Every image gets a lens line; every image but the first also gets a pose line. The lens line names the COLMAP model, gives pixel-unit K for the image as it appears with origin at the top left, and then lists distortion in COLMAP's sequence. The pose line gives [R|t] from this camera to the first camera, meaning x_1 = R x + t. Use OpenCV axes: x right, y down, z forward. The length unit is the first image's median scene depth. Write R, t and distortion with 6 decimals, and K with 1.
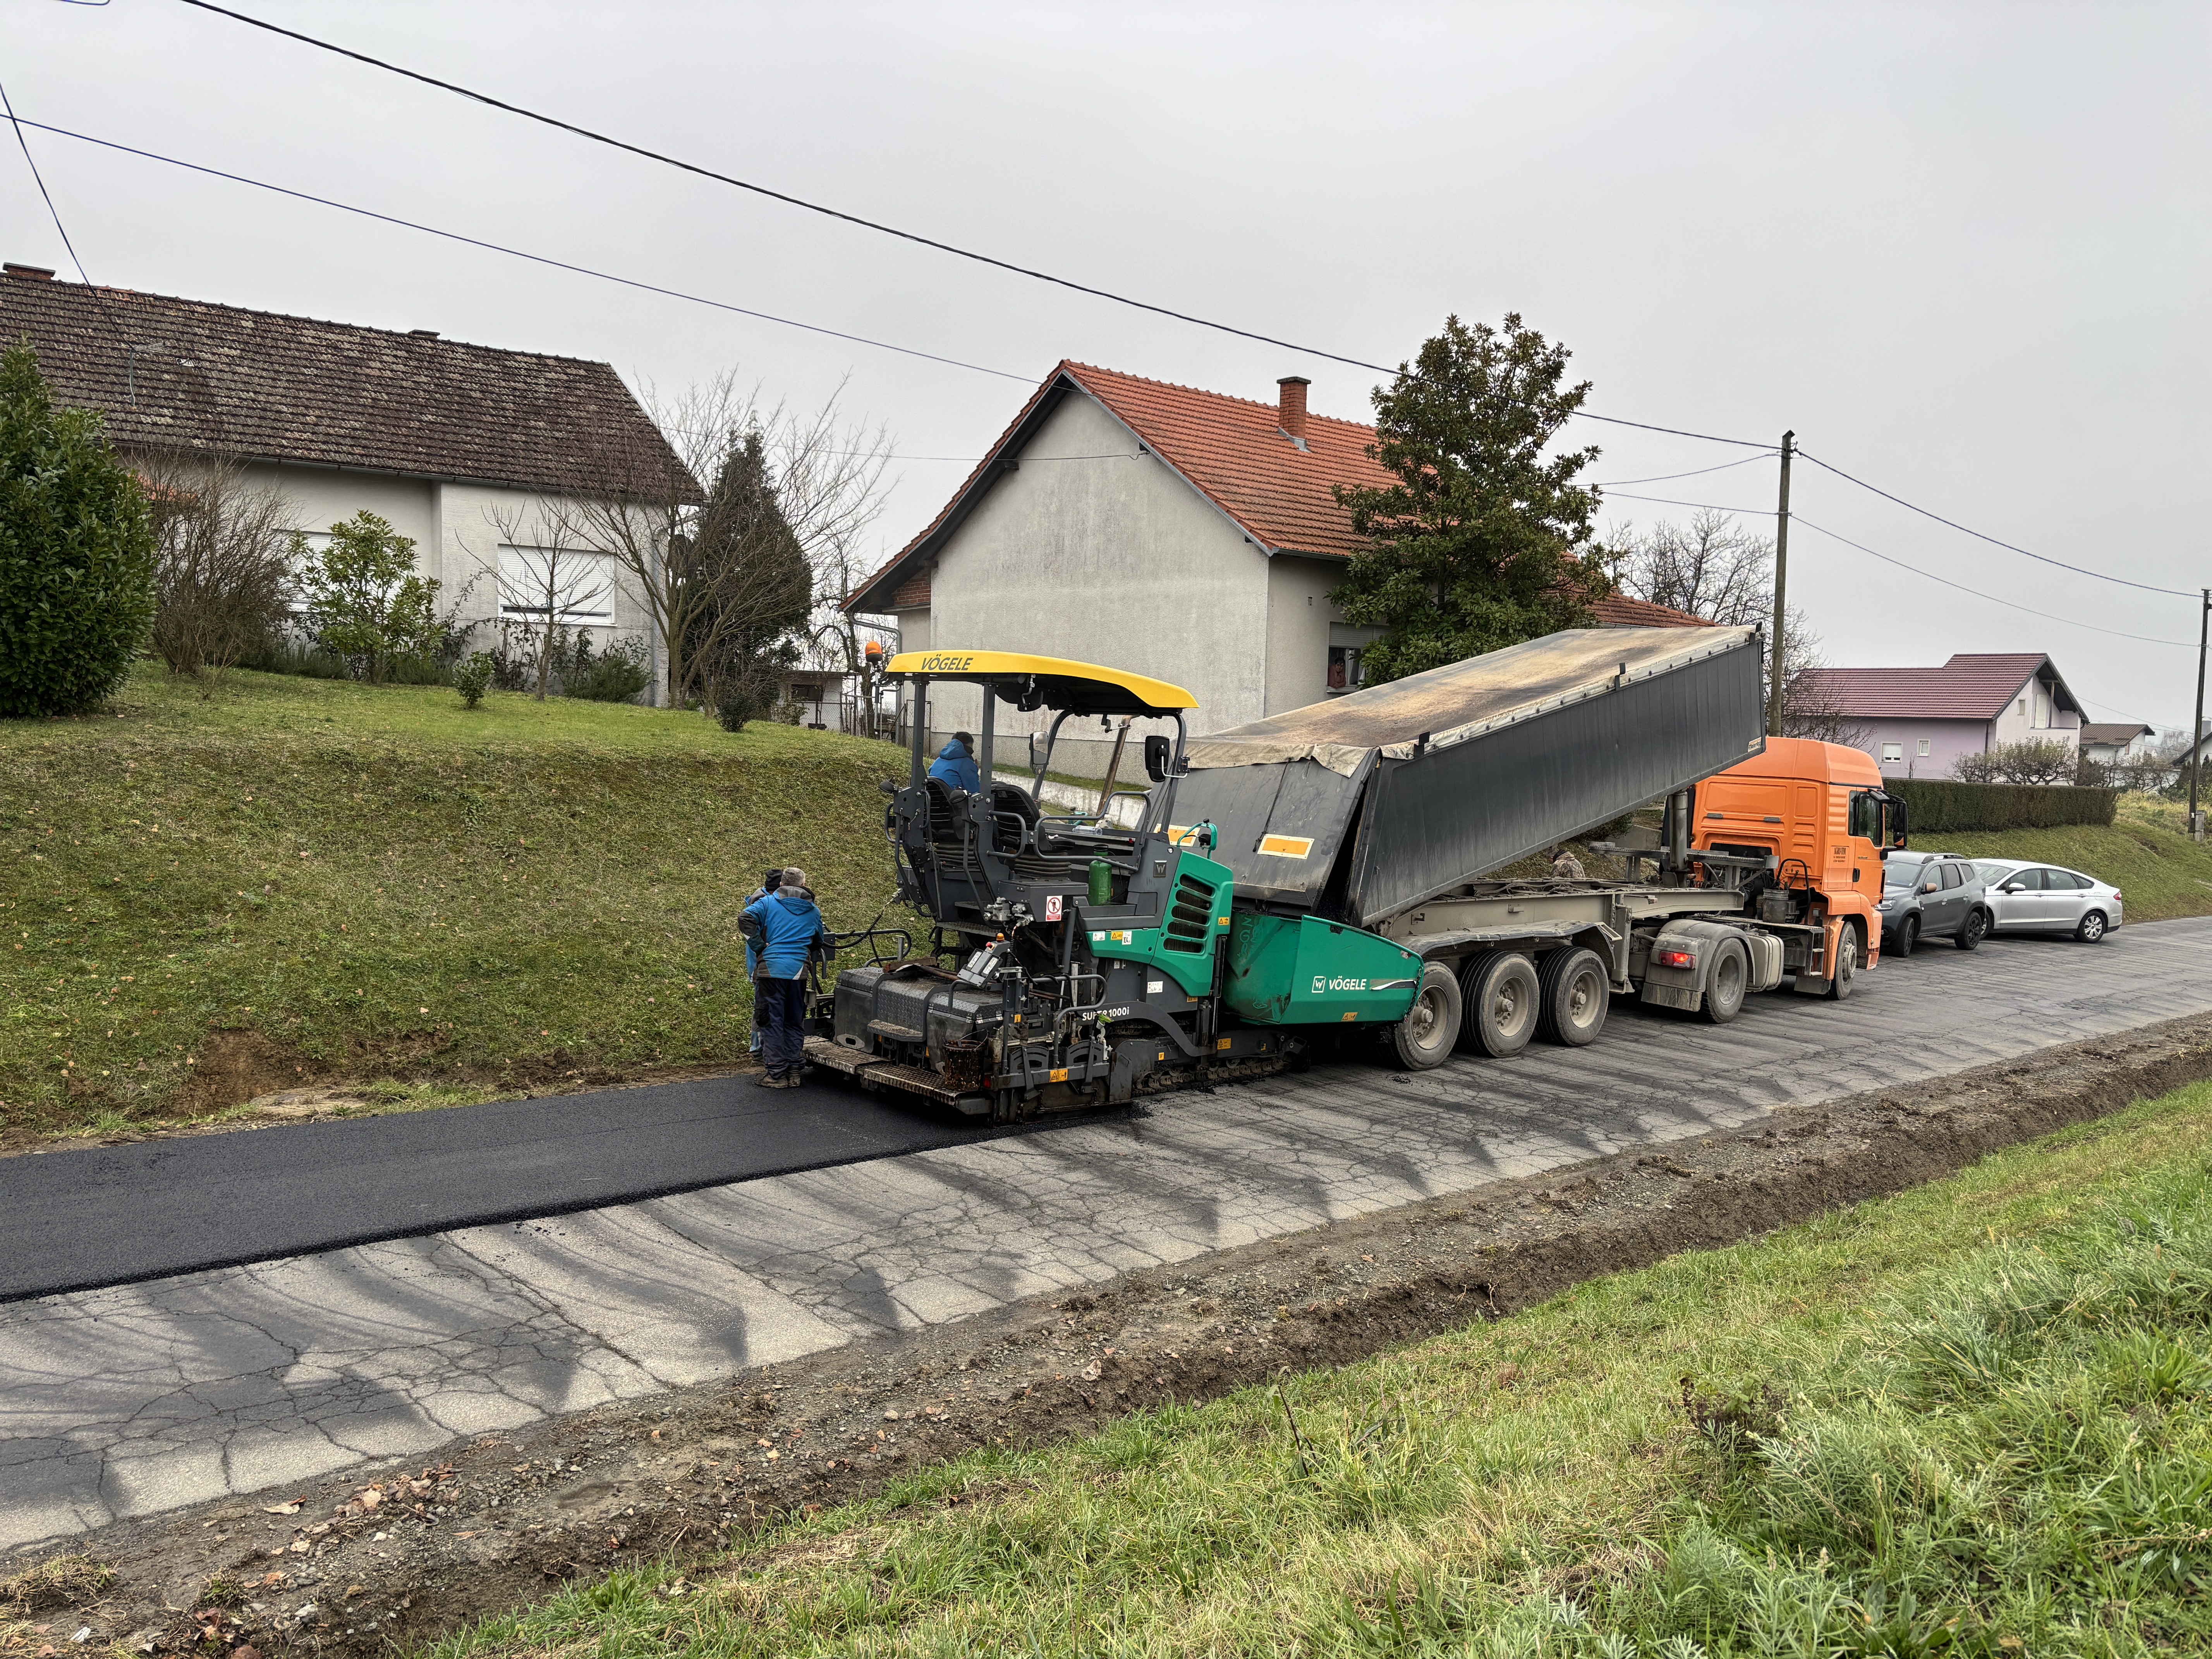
lens RADIAL K [[1682.7, 0, 1114.5], [0, 1682.7, 805.9], [0, 0, 1]] dist [0.092282, -0.092834]
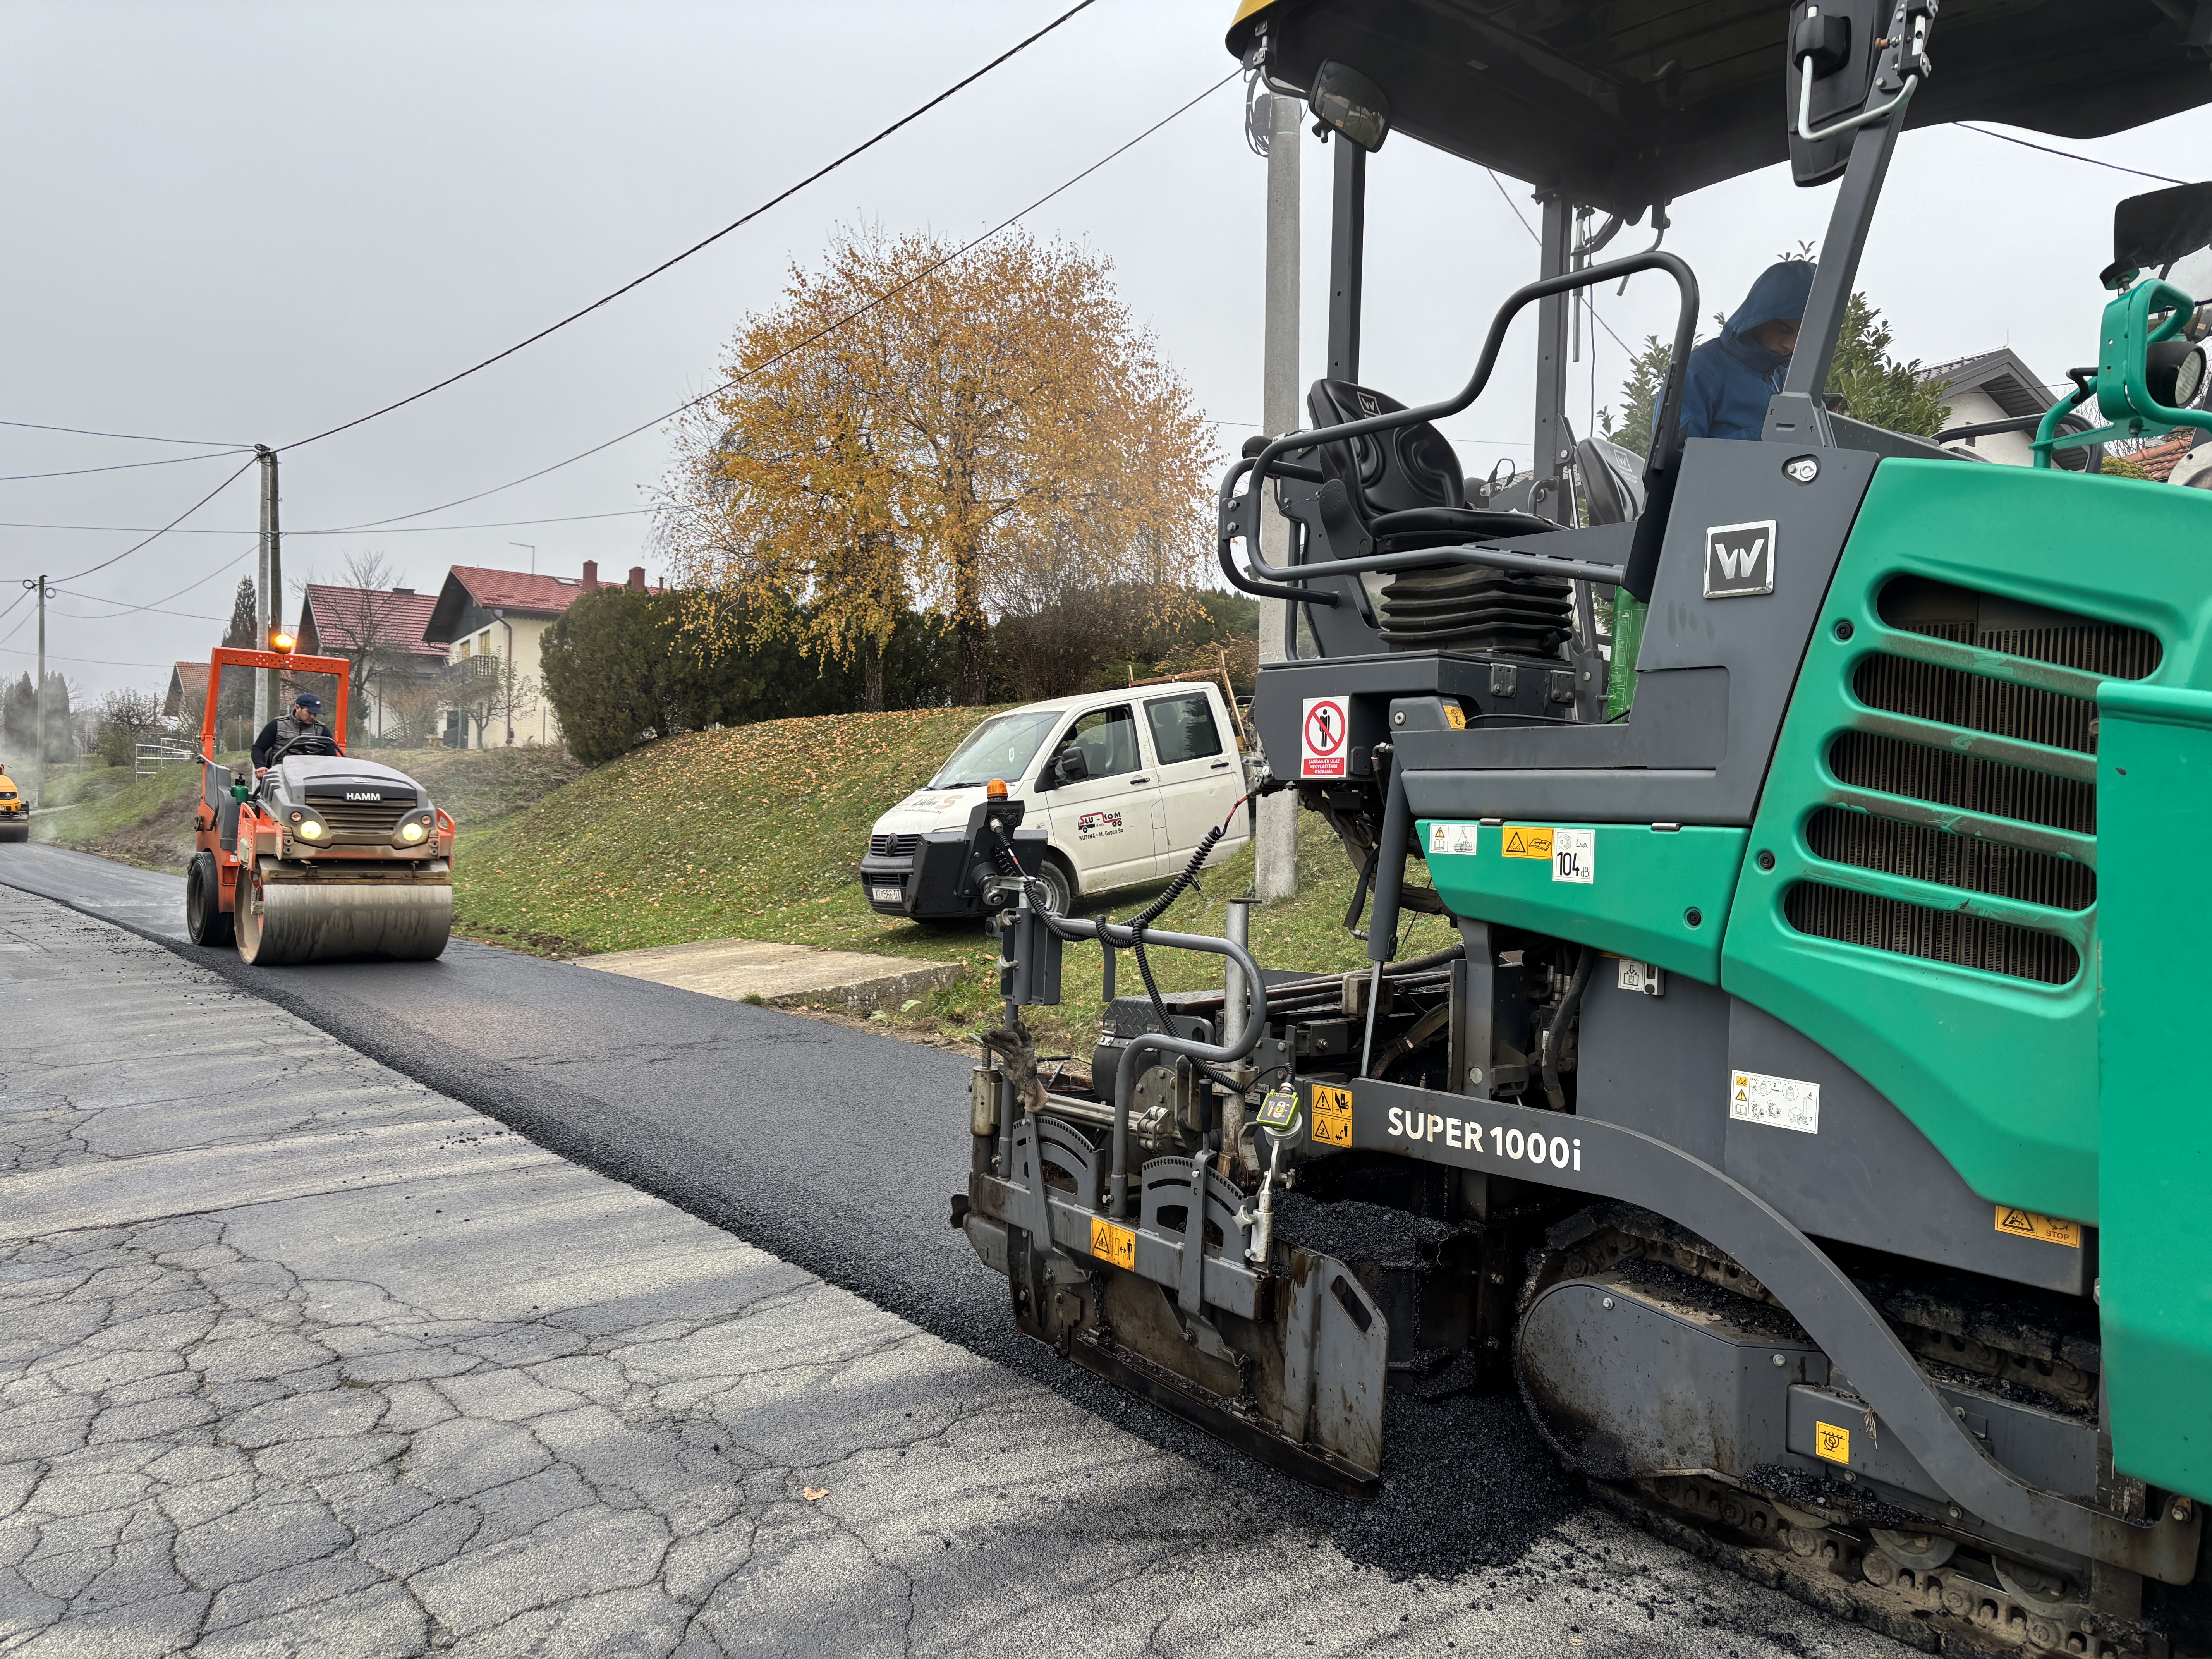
lens RADIAL K [[1665.4, 0, 1069.4], [0, 1665.4, 831.8], [0, 0, 1]] dist [0.031679, 0.000789]
pose [[-0.094003, -0.047265, -0.994449, 0.248037], [-0.075817, 0.996312, -0.040187, 0.086380], [0.992681, 0.071618, -0.097240, 0.905820]]
